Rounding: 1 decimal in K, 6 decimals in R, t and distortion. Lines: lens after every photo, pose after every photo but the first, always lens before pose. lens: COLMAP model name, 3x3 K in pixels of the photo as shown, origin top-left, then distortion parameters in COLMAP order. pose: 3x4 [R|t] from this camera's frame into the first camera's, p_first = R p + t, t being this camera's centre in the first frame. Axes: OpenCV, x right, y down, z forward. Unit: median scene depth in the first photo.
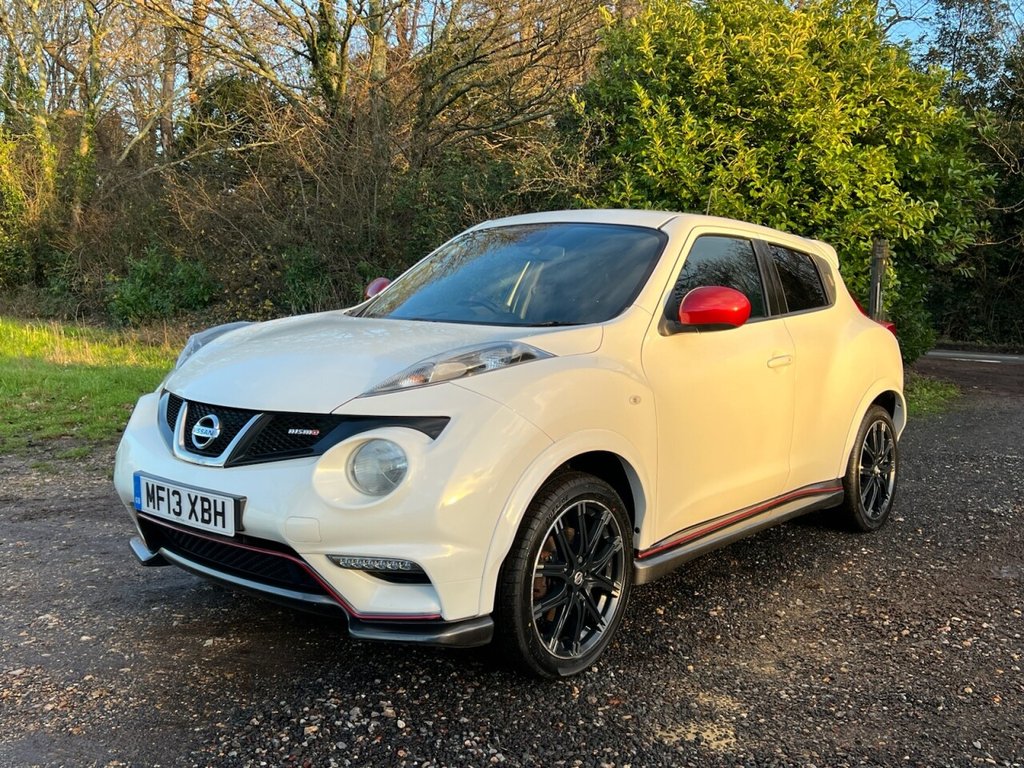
lens RADIAL K [[1072.4, 0, 520.5], [0, 1072.4, 389.9], [0, 0, 1]] dist [0.119539, -0.243987]
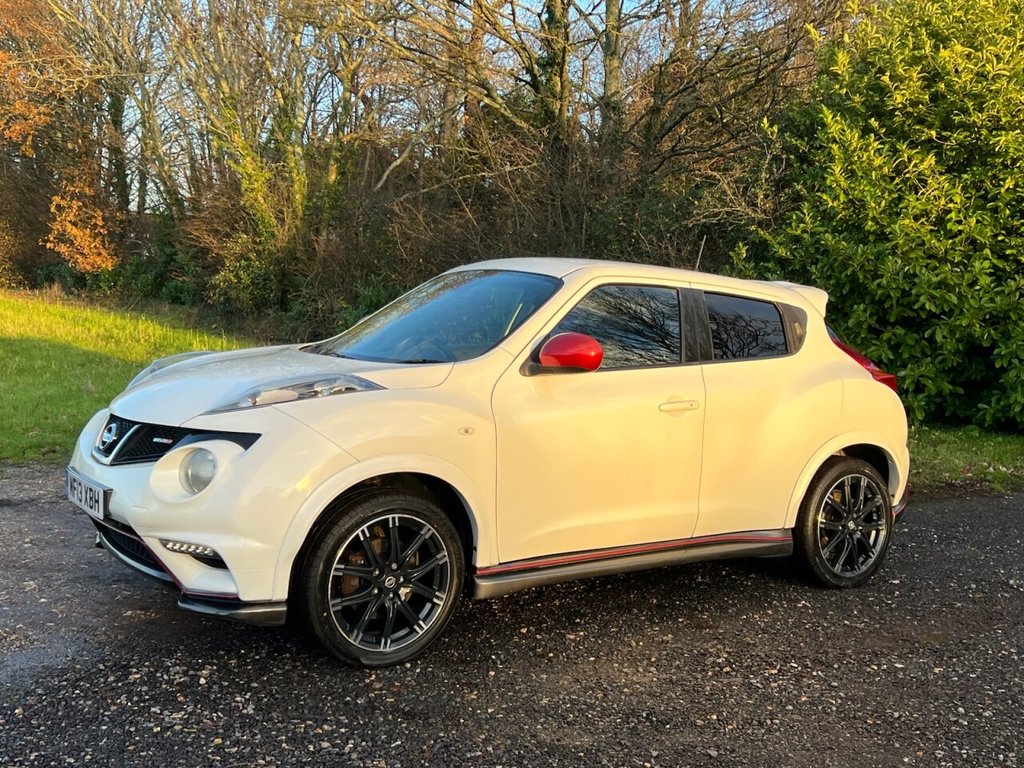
lens RADIAL K [[1206.4, 0, 494.0], [0, 1206.4, 380.3], [0, 0, 1]] dist [0.135454, -0.322029]
pose [[0.956804, 0.040519, -0.287897, 0.367587], [-0.052733, 0.998002, -0.034793, -0.001117], [0.285912, 0.048472, 0.957029, -0.154414]]
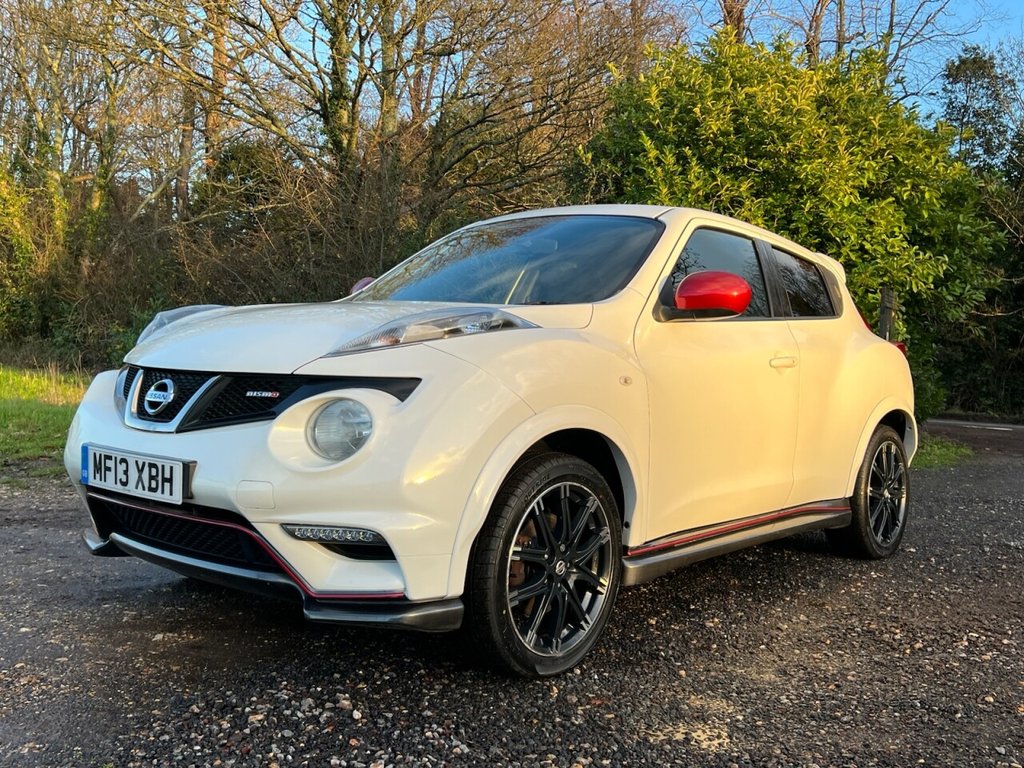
lens RADIAL K [[1072.4, 0, 520.5], [0, 1072.4, 389.9], [0, 0, 1]] dist [0.119539, -0.243987]
pose [[0.999782, 0.019125, -0.008376, 0.017272], [-0.019665, 0.997353, -0.070007, 0.062065], [0.007015, 0.070156, 0.997511, 0.052979]]
